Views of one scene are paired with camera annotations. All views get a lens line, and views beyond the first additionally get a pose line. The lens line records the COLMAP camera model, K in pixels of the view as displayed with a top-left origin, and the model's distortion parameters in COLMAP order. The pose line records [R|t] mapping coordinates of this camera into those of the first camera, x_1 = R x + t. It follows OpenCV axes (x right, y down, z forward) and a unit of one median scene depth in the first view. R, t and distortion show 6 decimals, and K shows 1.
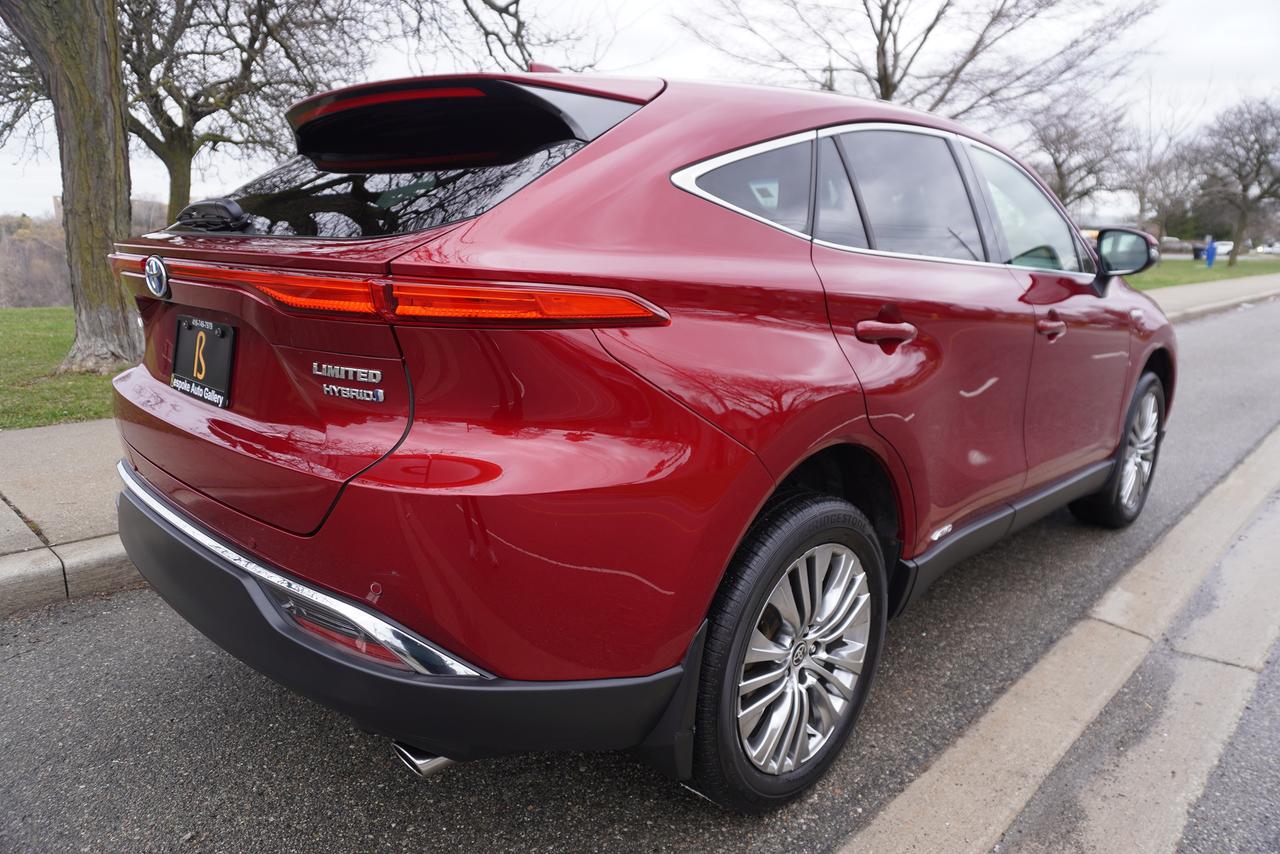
lens RADIAL K [[840.1, 0, 651.4], [0, 840.1, 423.6], [0, 0, 1]] dist [-0.013482, 0.000458]
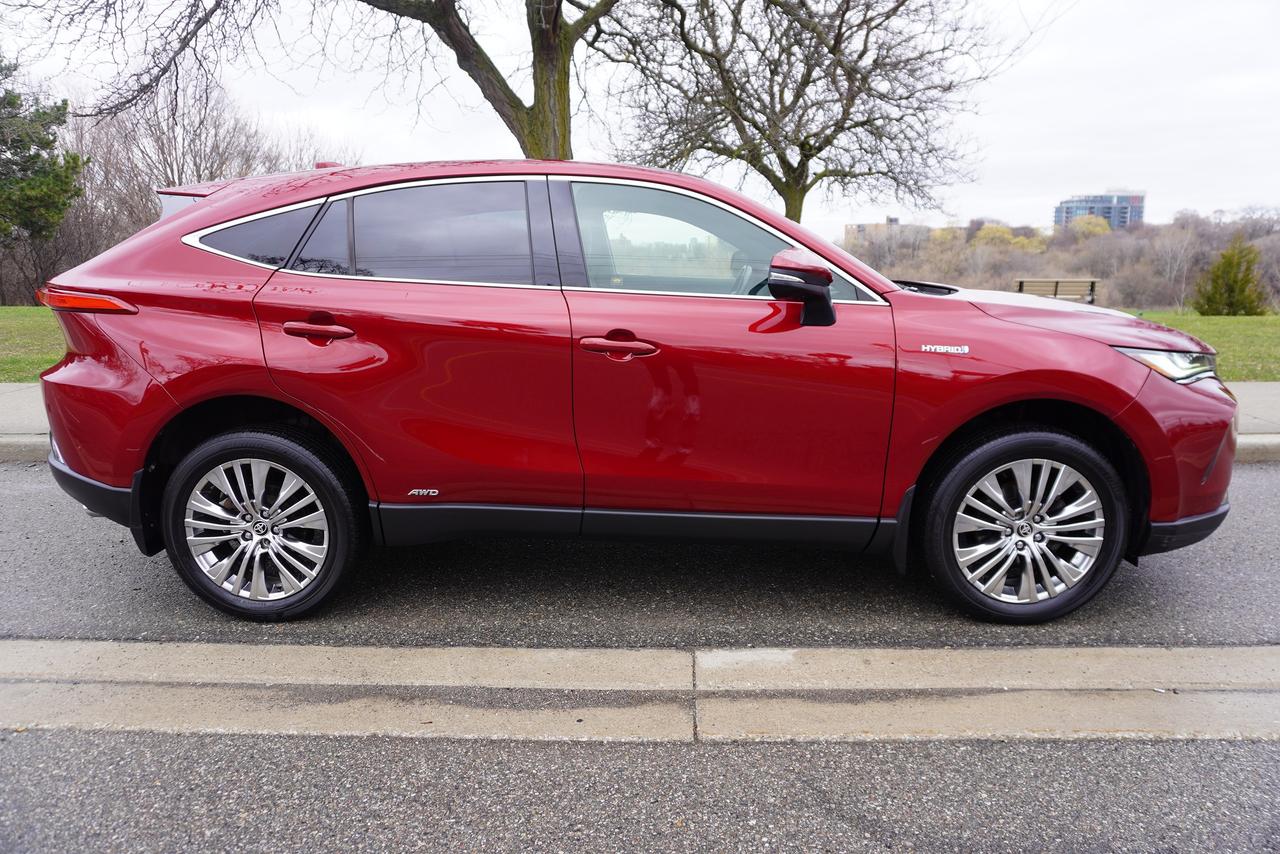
lens RADIAL K [[840.1, 0, 638.5], [0, 840.1, 427.1], [0, 0, 1]] dist [-0.013482, 0.000458]
pose [[0.662988, 0.134635, -0.736424, 1.764734], [-0.146175, 0.988043, 0.049038, -0.095836], [0.734220, 0.075136, 0.674741, 0.427159]]
